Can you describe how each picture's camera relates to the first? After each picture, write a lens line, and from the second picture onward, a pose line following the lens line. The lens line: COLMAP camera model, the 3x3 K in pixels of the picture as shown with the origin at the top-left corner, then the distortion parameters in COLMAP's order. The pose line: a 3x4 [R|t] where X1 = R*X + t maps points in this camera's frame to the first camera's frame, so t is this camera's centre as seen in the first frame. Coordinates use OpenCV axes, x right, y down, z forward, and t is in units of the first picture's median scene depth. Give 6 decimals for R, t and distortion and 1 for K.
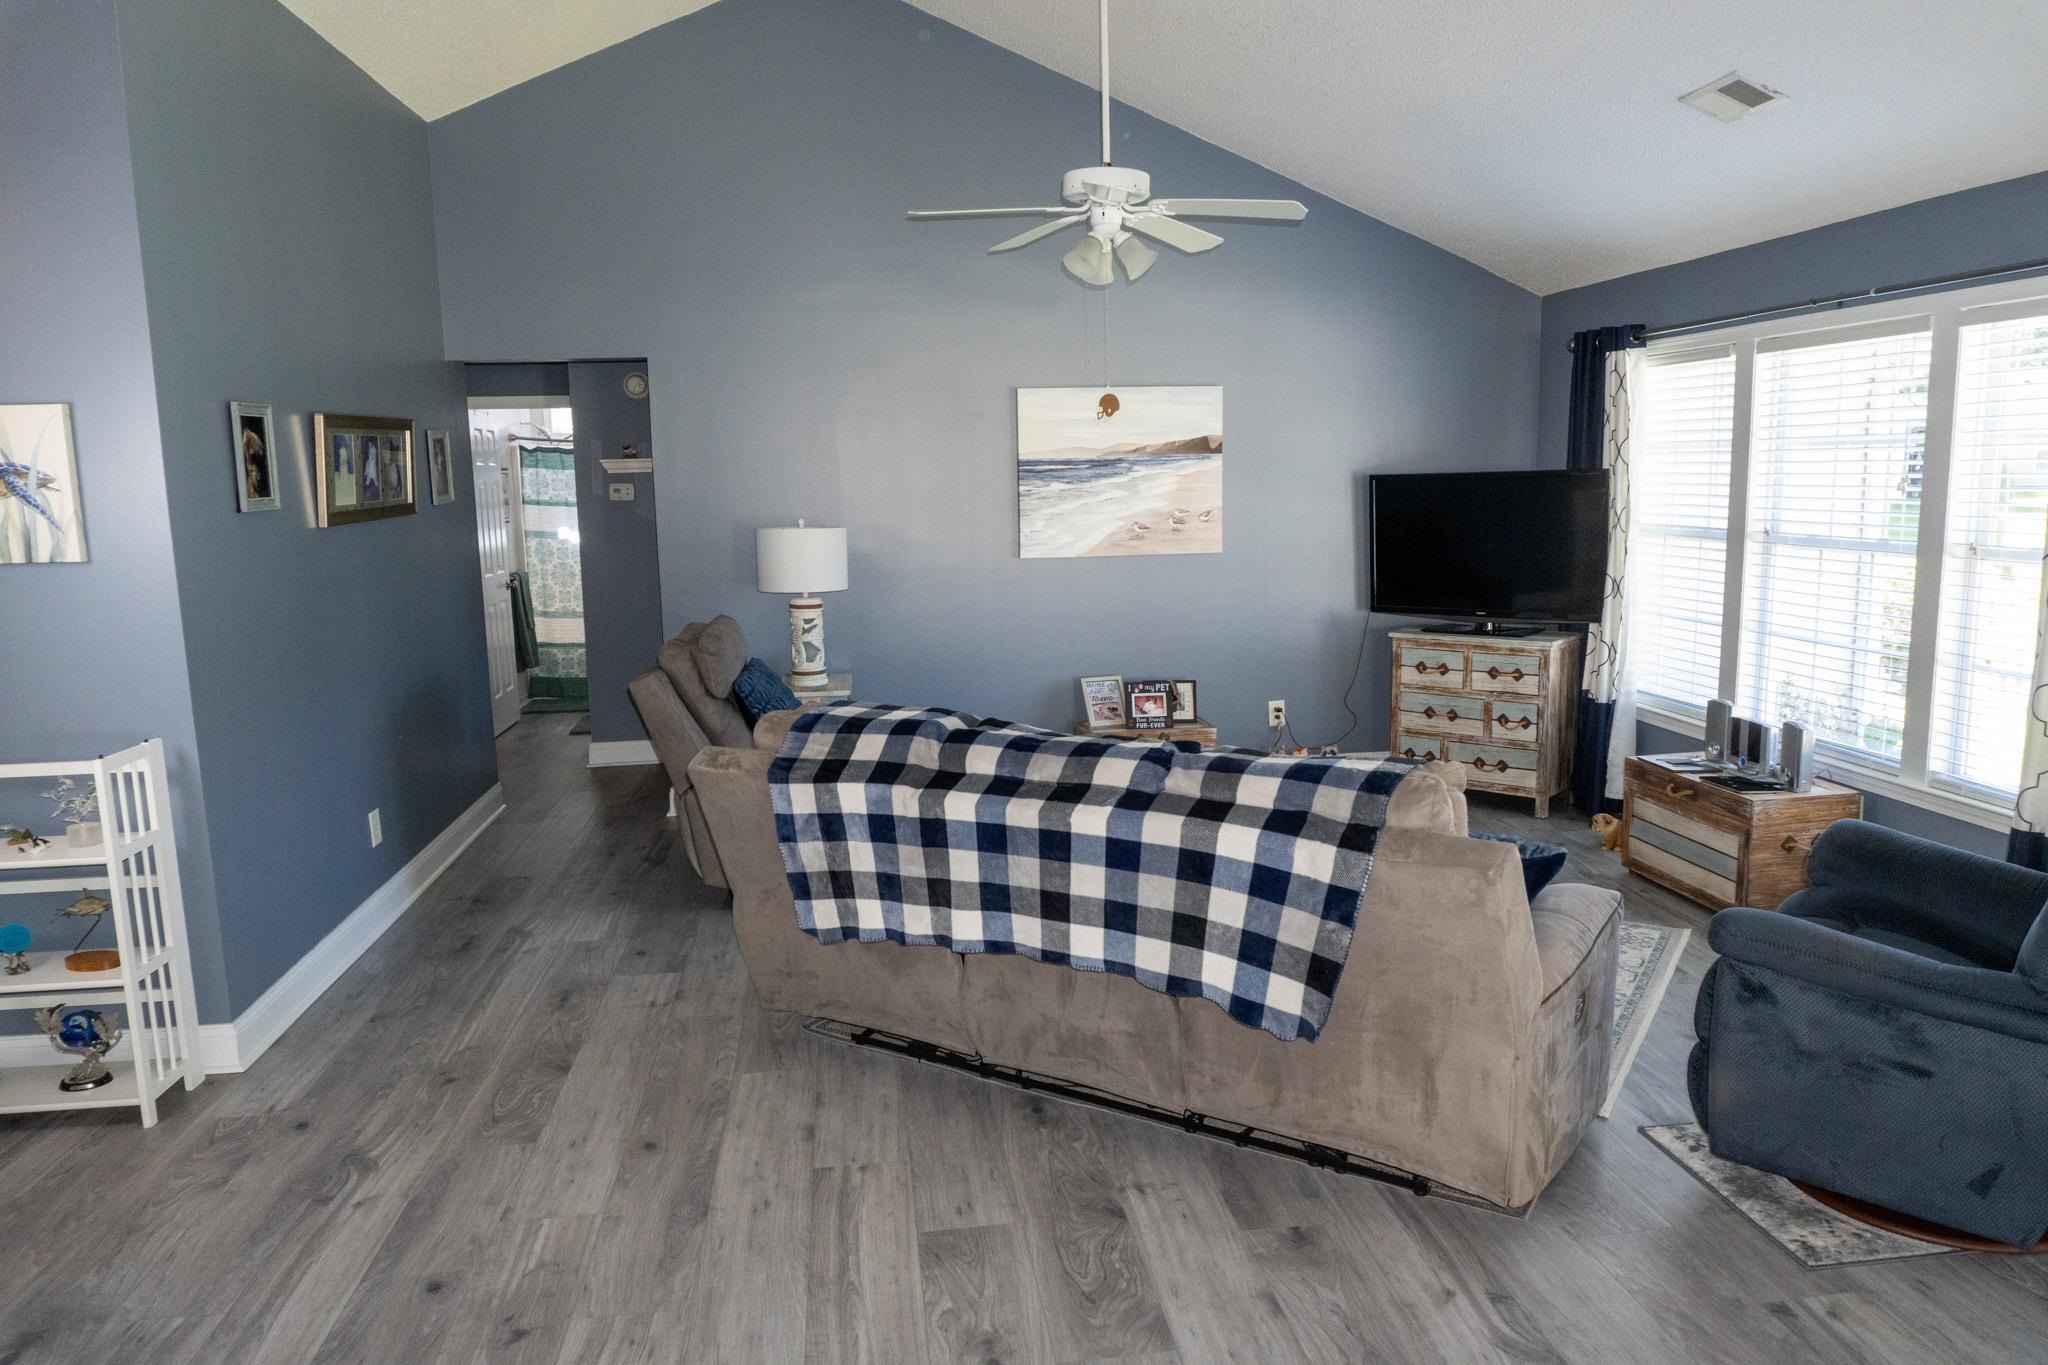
lens RADIAL K [[1356.5, 0, 1039.9], [0, 1356.5, 692.8], [0, 0, 1]] dist [-0.029243, 0.002218]
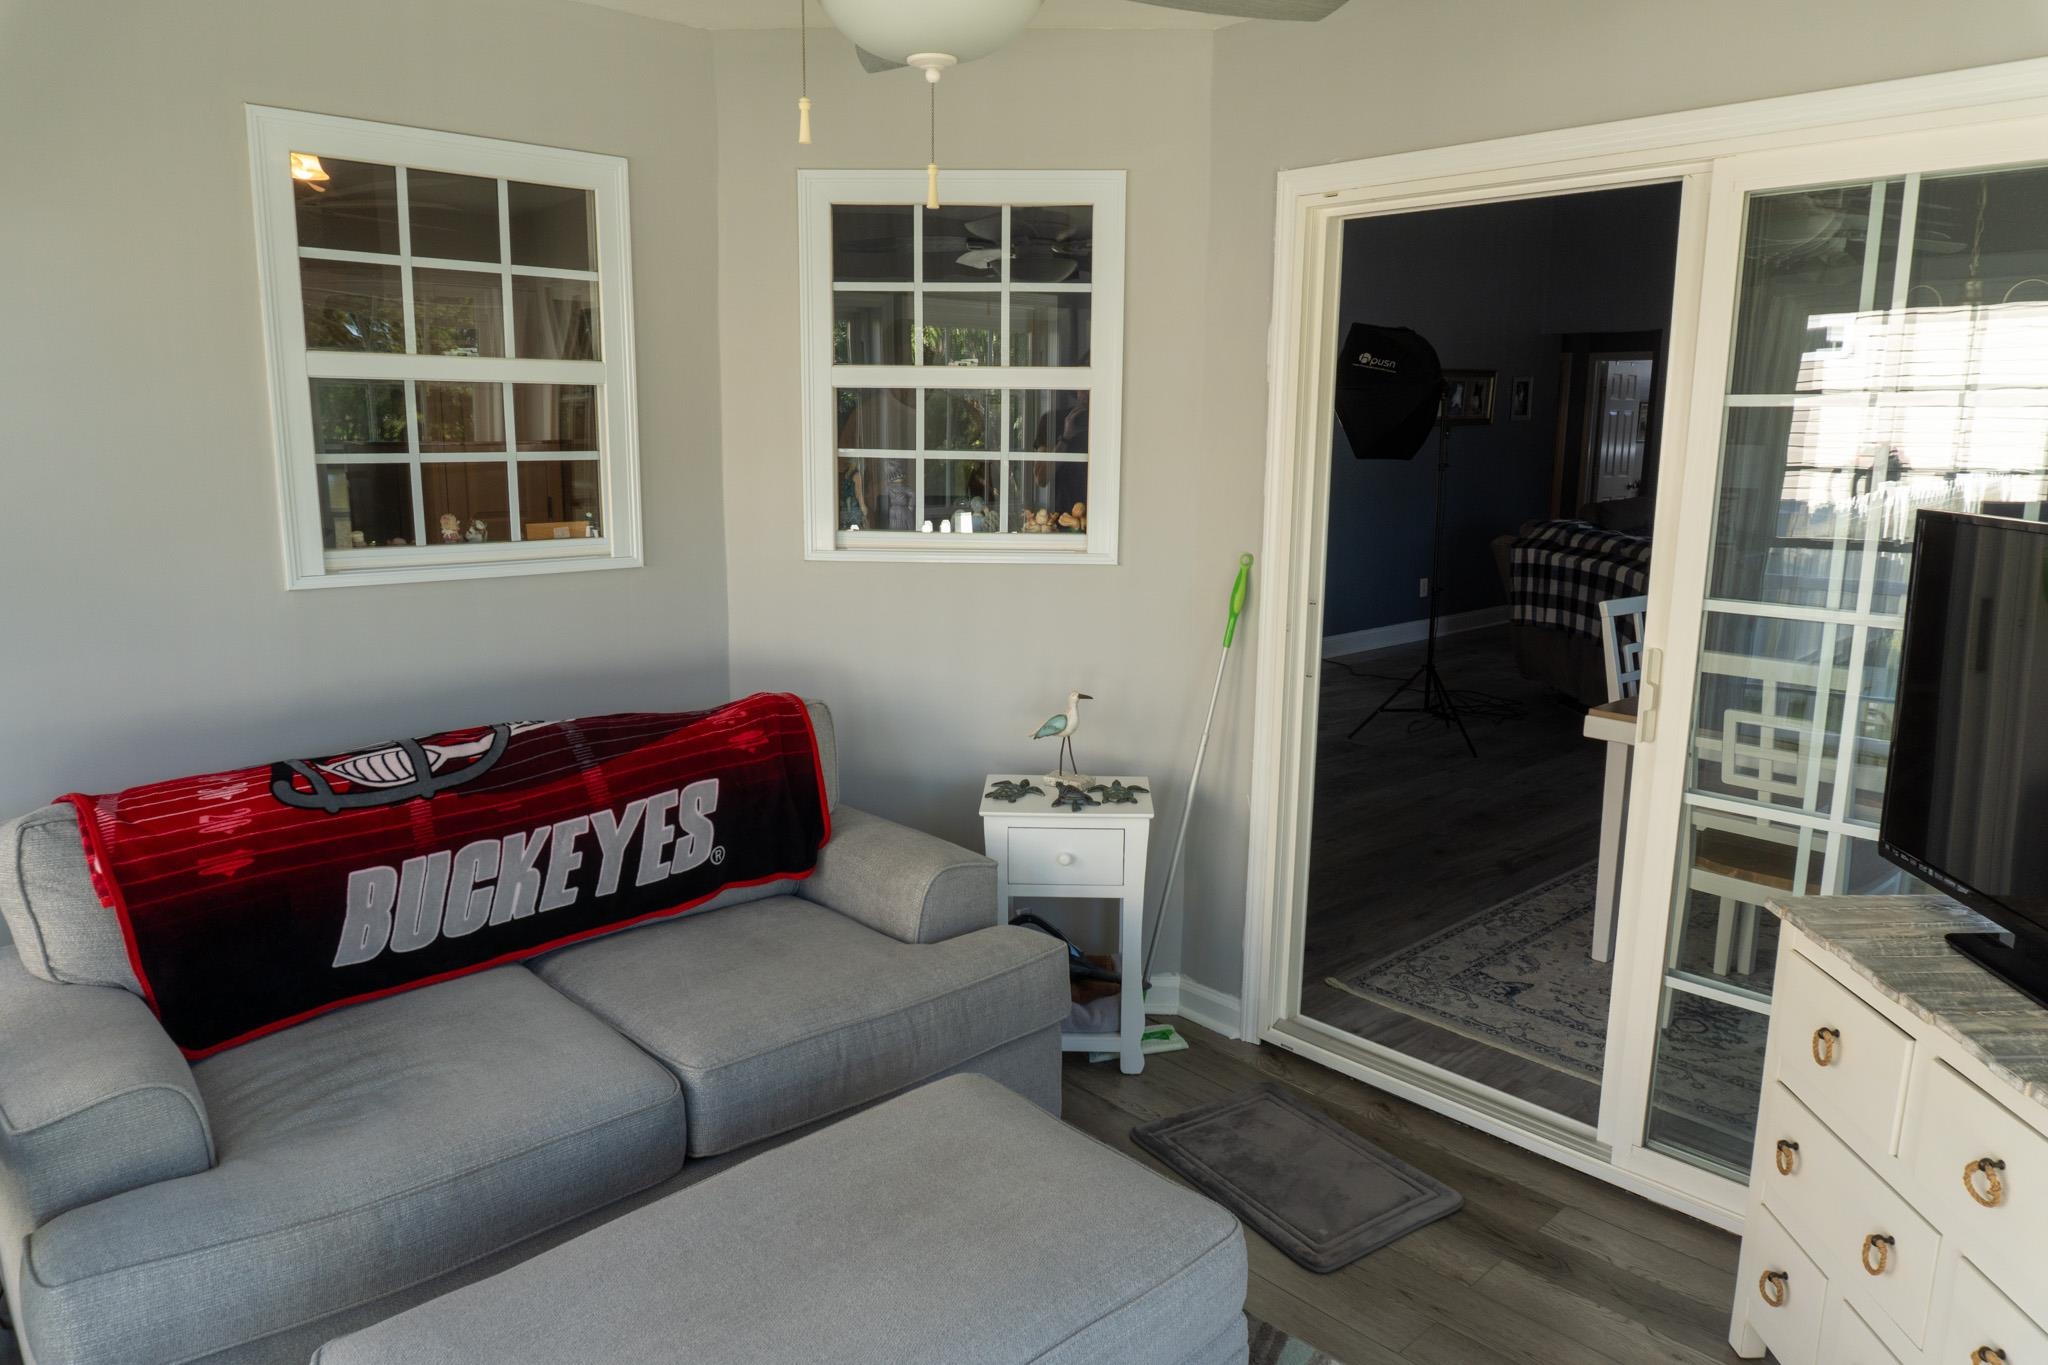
lens RADIAL K [[1359.4, 0, 1036.5], [0, 1359.4, 689.7], [0, 0, 1]] dist [-0.031092, 0.000850]
pose [[0.564932, 0.179699, -0.805333, 0.588230], [-0.146210, 0.982354, 0.116634, 0.075734], [0.812081, 0.051858, 0.581237, -0.423536]]
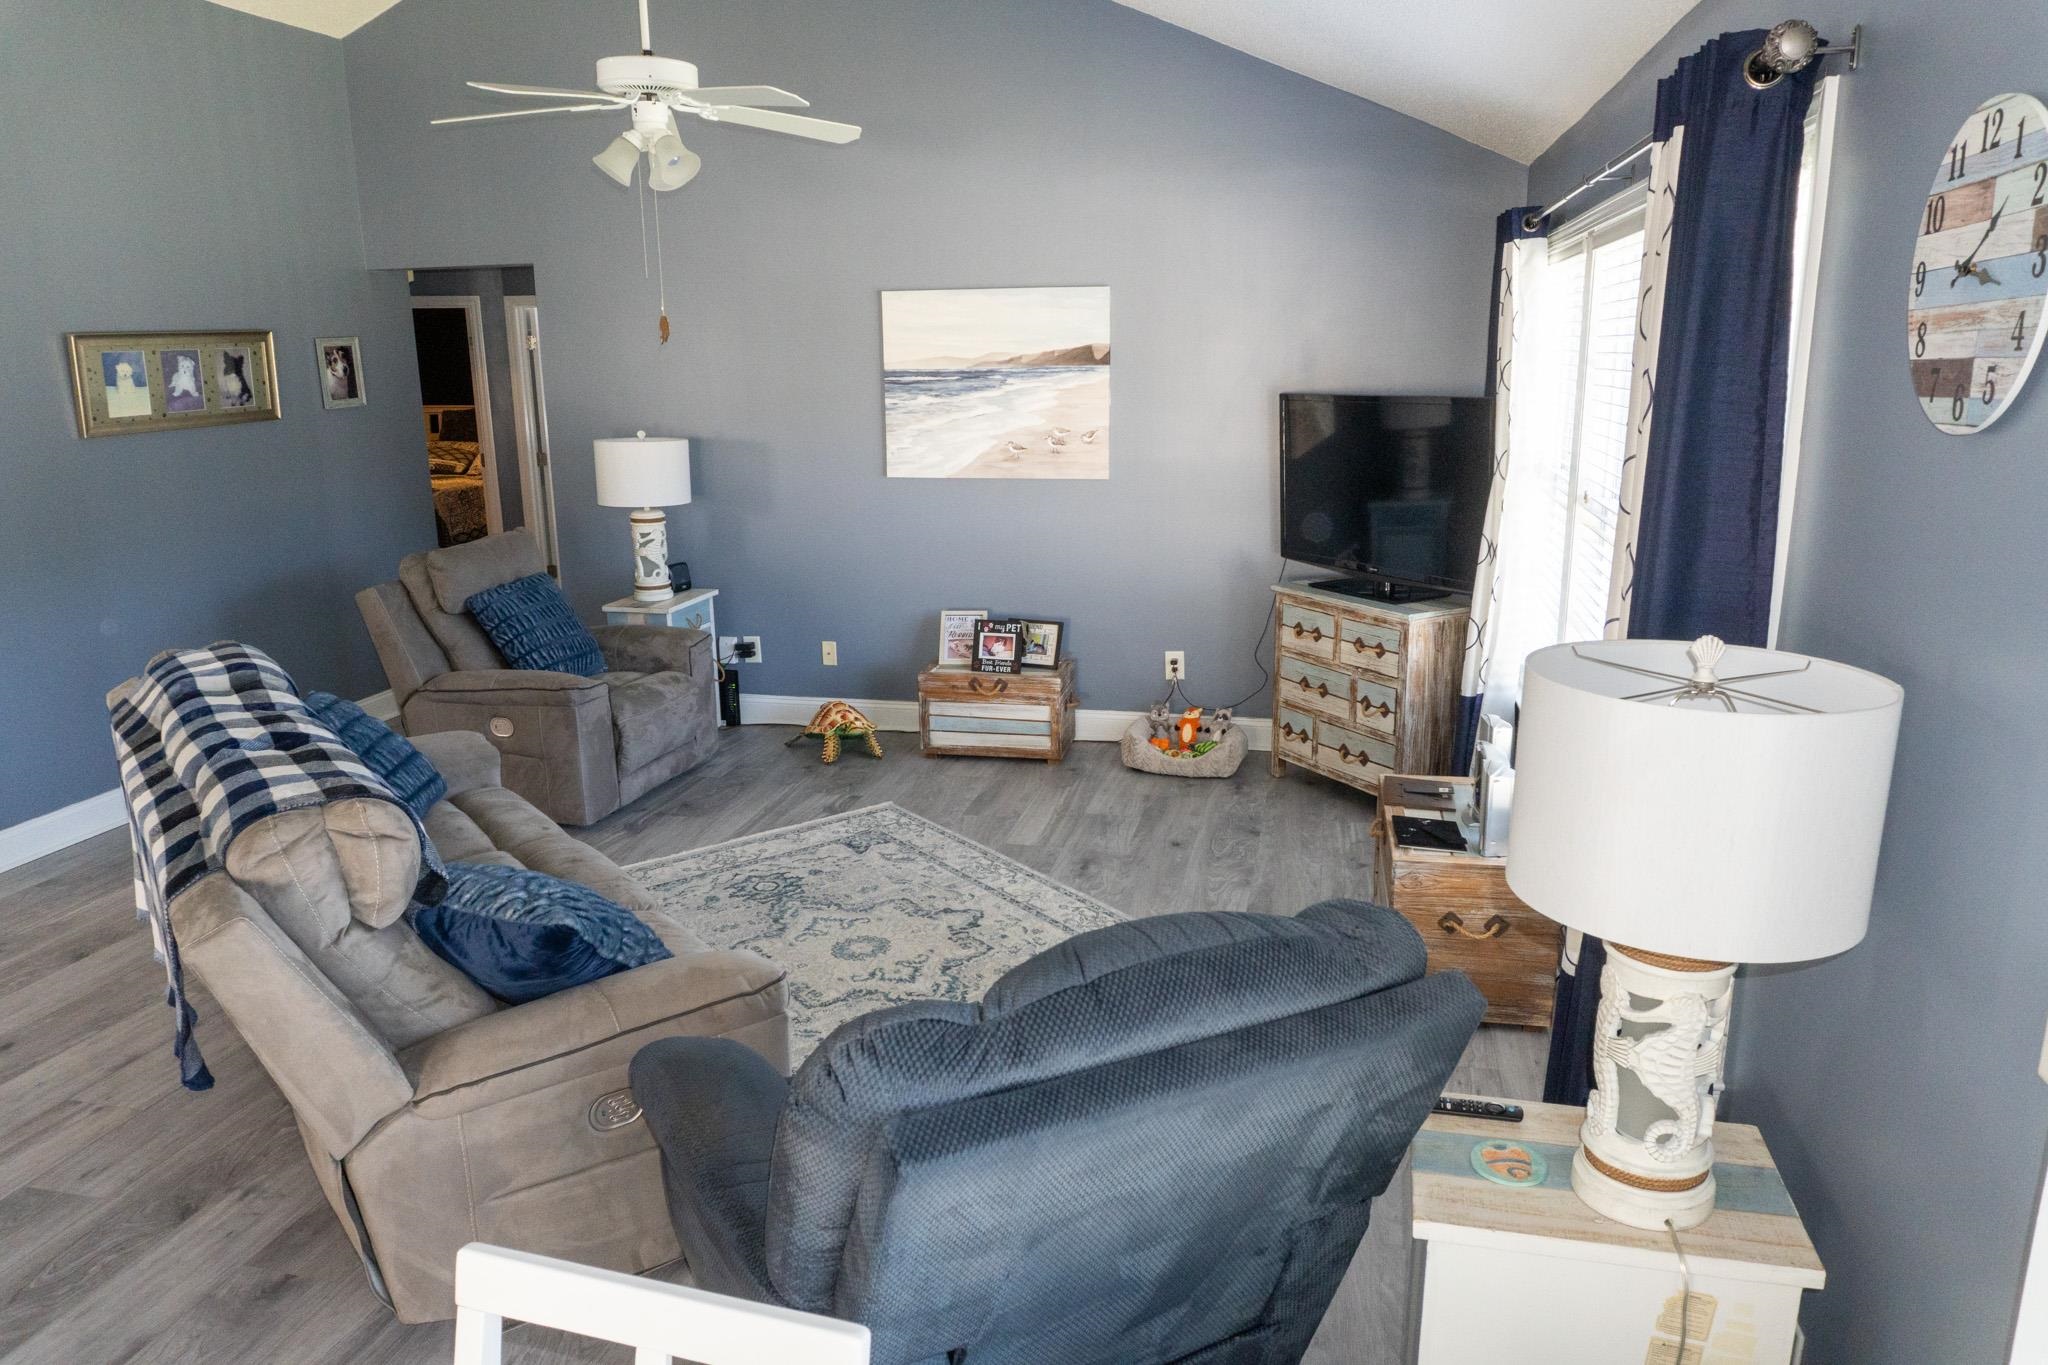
lens RADIAL K [[1356.5, 0, 1039.9], [0, 1356.5, 692.8], [0, 0, 1]] dist [-0.029243, 0.002218]
pose [[0.935978, 0.096407, -0.338602, 0.421433], [-0.064951, 0.992552, 0.103061, -0.056078], [0.346016, -0.074470, 0.935269, 0.159161]]
